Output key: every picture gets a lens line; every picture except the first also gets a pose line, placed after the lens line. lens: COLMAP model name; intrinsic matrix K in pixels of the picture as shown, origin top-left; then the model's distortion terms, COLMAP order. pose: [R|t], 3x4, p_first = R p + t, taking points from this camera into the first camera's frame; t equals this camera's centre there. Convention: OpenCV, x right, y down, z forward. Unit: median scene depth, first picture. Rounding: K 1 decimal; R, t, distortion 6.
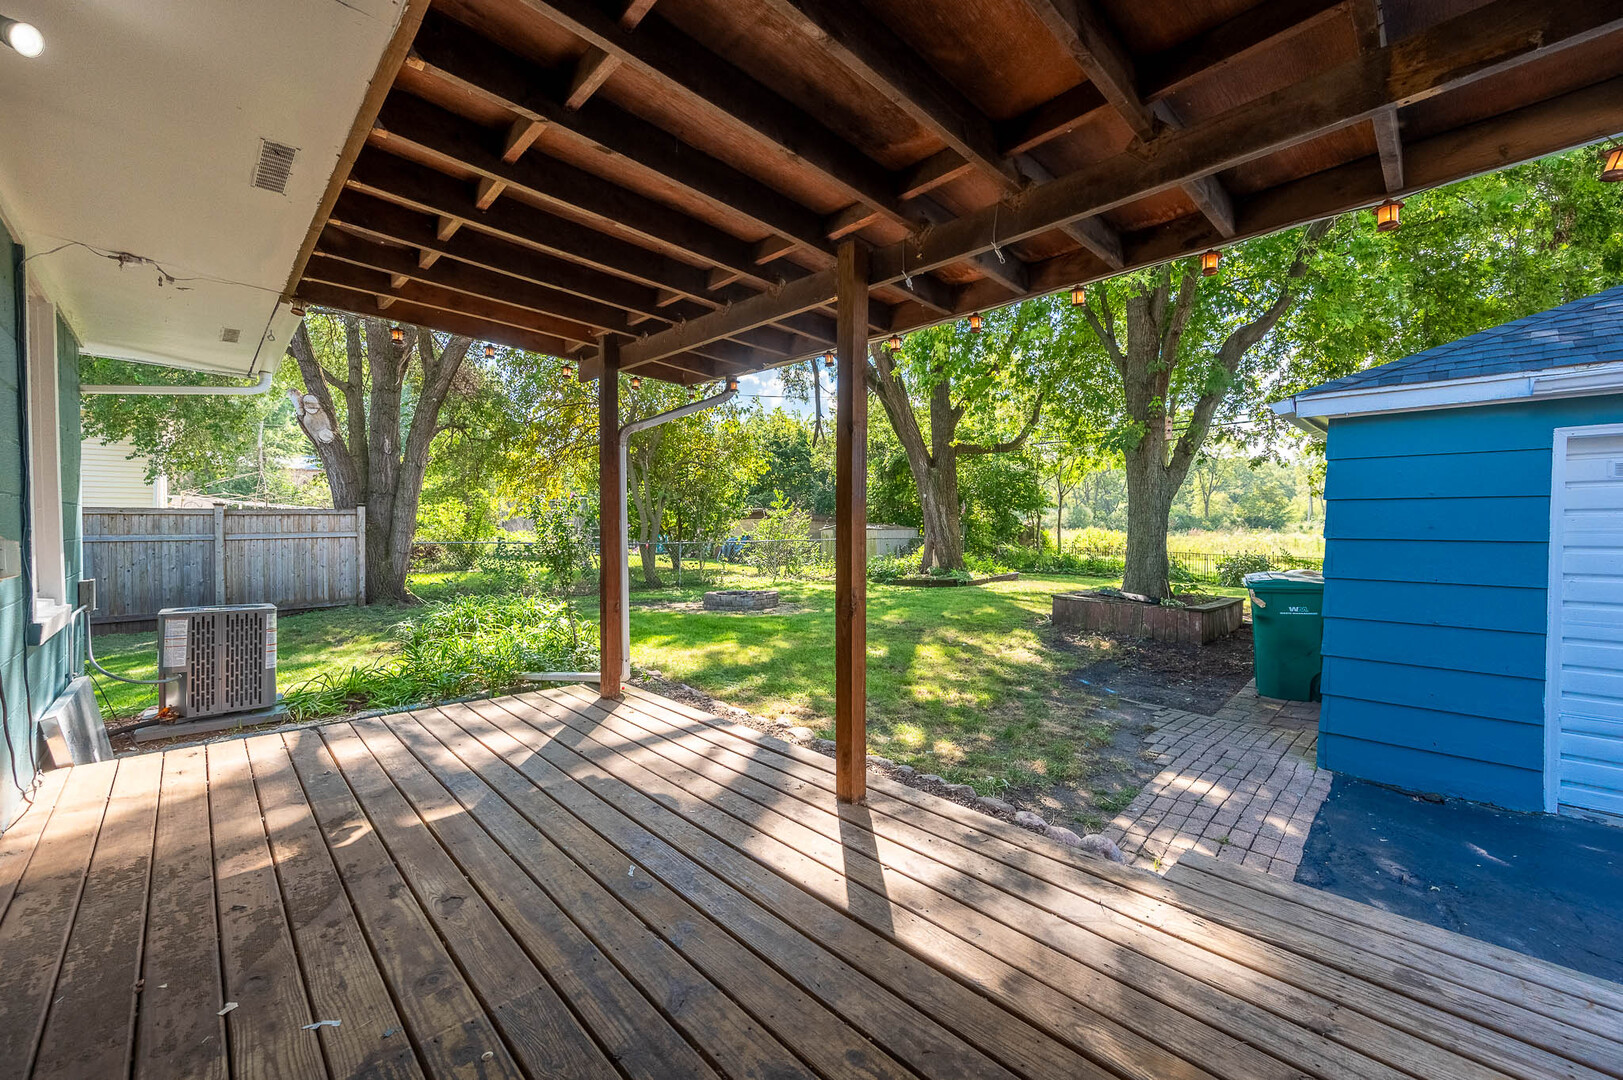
lens RADIAL K [[650.6, 0, 811.5], [0, 650.6, 540.0], [0, 0, 1]] dist [-0.000922, -0.000087]
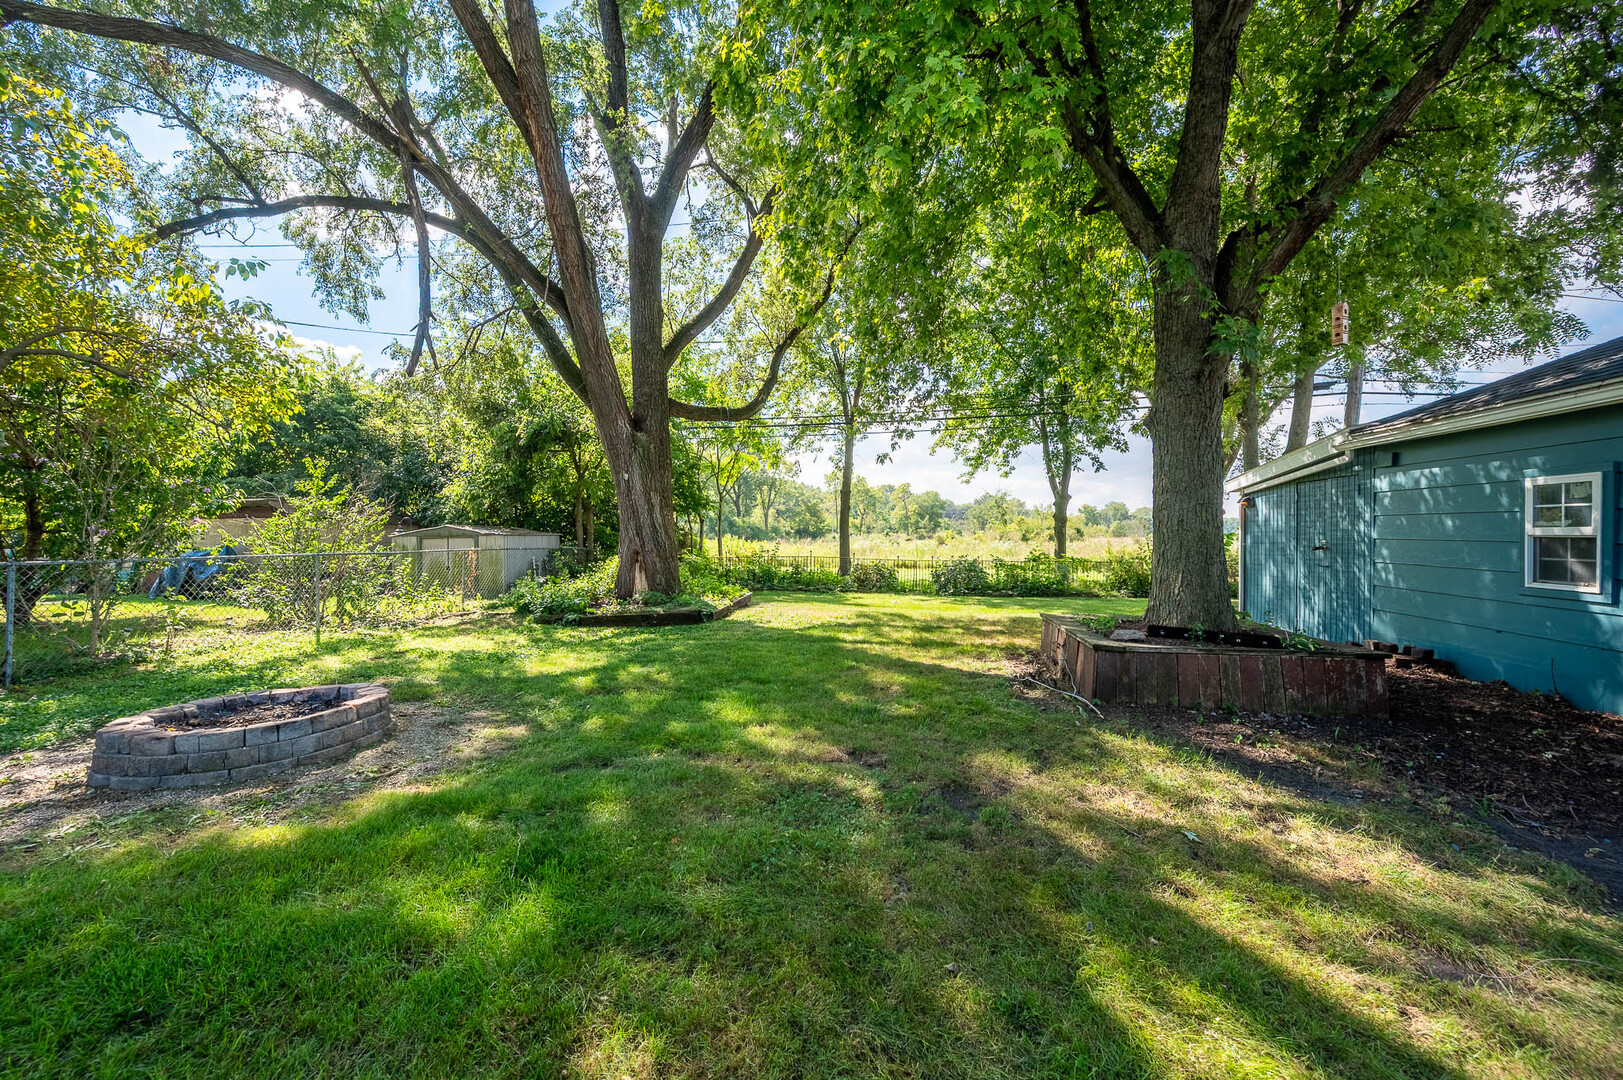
lens RADIAL K [[650.6, 0, 811.5], [0, 650.6, 540.0], [0, 0, 1]] dist [-0.000922, -0.000087]
pose [[0.796921, -0.005129, 0.604062, -0.049071], [0.016254, 0.999784, -0.012954, 0.002437], [-0.603865, 0.020141, 0.796832, 0.340199]]
